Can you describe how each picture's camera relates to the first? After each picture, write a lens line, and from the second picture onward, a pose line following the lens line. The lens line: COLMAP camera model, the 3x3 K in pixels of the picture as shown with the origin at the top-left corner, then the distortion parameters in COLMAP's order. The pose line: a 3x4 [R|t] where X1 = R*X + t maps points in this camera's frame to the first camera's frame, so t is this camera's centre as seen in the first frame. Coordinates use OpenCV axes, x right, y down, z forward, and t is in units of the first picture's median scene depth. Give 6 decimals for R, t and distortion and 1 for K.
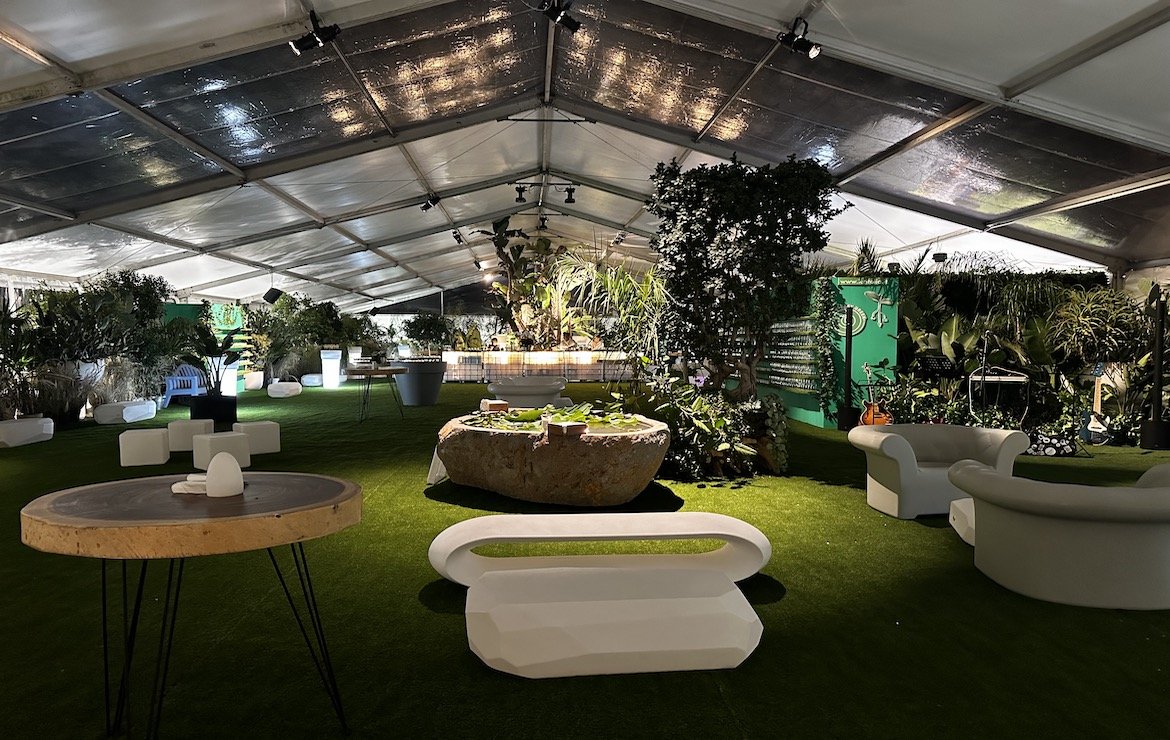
lens RADIAL K [[841.5, 0, 593.1], [0, 841.5, 391.2], [0, 0, 1]] dist [0.000005, -0.005100]
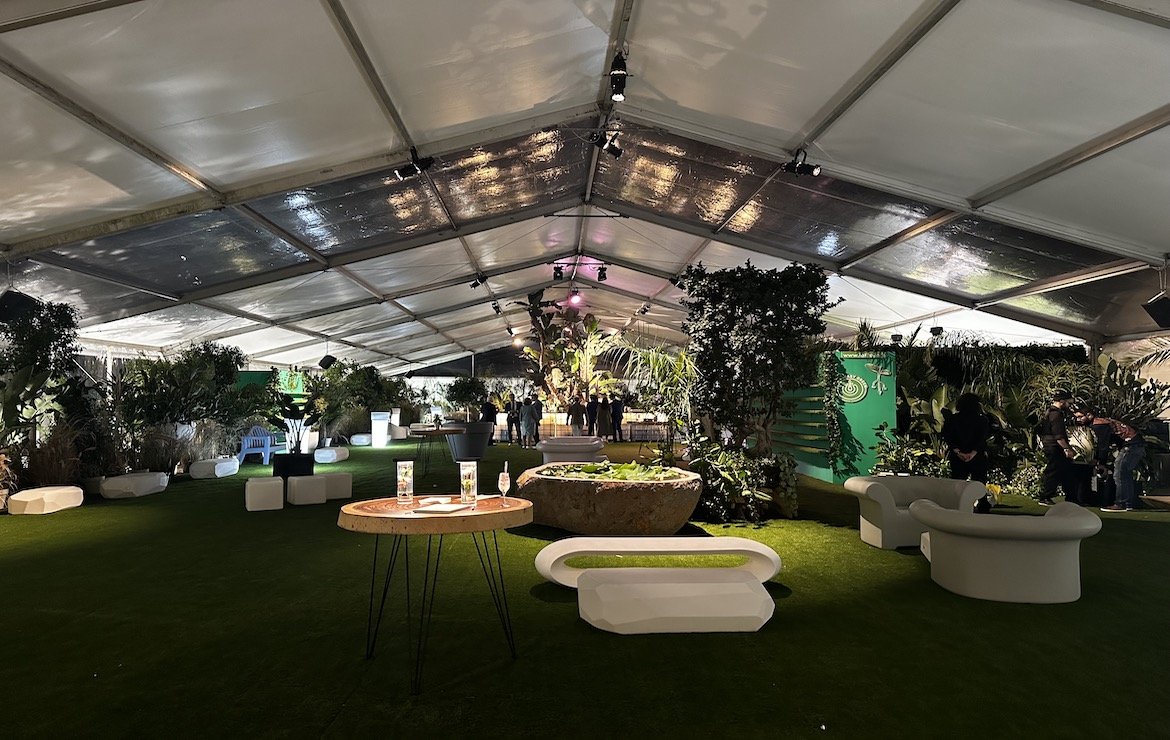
lens RADIAL K [[866.7, 0, 588.3], [0, 866.7, 342.8], [0, 0, 1]] dist [0.042502, -0.005799]
pose [[0.999749, -0.000353, -0.022380, -0.031416], [-0.002452, 0.992129, -0.125194, 0.004052], [0.022248, 0.125217, 0.991880, -0.203016]]
